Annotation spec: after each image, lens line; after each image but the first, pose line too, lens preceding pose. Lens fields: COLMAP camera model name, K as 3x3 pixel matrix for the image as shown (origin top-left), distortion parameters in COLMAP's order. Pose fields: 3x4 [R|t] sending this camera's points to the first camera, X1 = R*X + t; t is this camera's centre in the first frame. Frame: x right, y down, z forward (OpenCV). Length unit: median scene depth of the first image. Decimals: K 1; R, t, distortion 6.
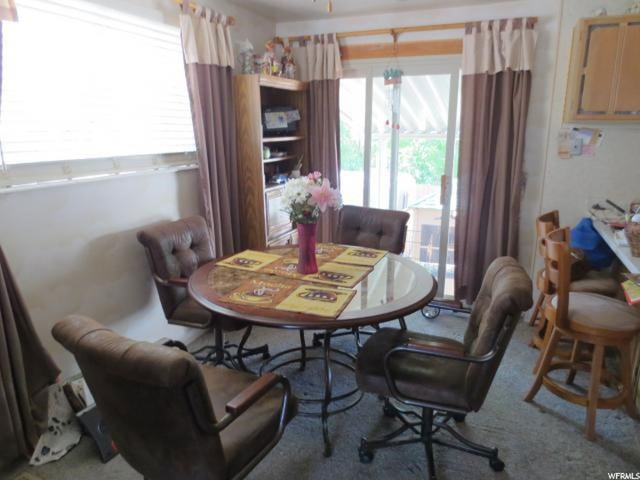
lens RADIAL K [[452.0, 0, 320.0], [0, 452.0, 246.9], [0, 0, 1]] dist [-0.037867, 0.004463]
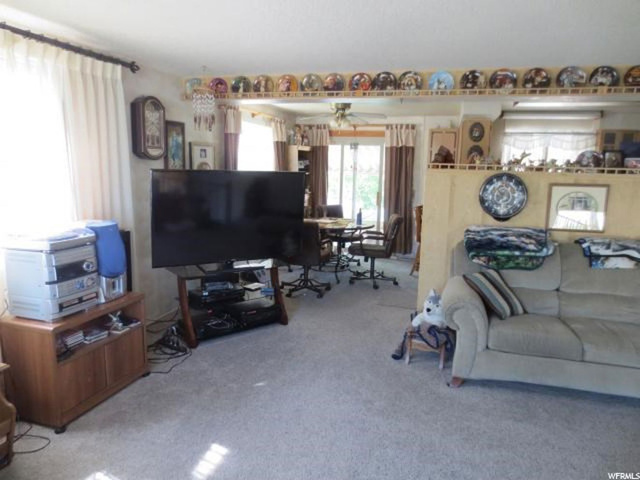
lens RADIAL K [[456.7, 0, 320.0], [0, 456.7, 240.0], [0, 0, 1]] dist [-0.000657, 0.002096]
pose [[0.992431, 0.003439, 0.122757, -0.289816], [0.007598, 0.995973, -0.089334, 0.286892], [-0.122570, 0.089590, 0.988408, -1.197289]]
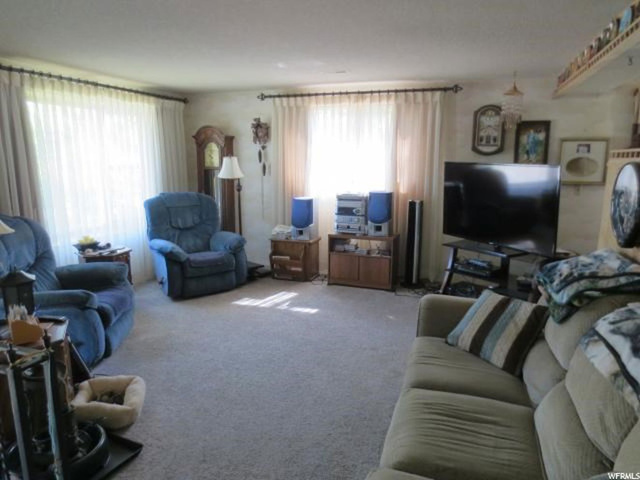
lens RADIAL K [[452.0, 0, 320.0], [0, 452.0, 246.9], [0, 0, 1]] dist [-0.037867, 0.004463]
pose [[0.074709, 0.197152, -0.977522, 0.940288], [-0.258156, 0.950668, 0.172006, 0.136724], [0.963210, 0.239502, 0.121920, -0.595167]]
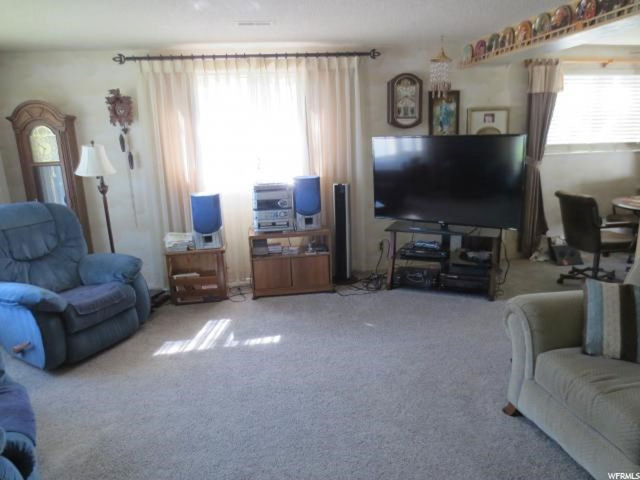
lens RADIAL K [[452.0, 0, 320.0], [0, 452.0, 246.9], [0, 0, 1]] dist [-0.037867, 0.004463]
pose [[0.537030, 0.182325, -0.823624, 0.517476], [-0.177902, 0.978883, 0.100696, 0.228643], [0.824591, 0.092447, 0.558125, -0.921718]]
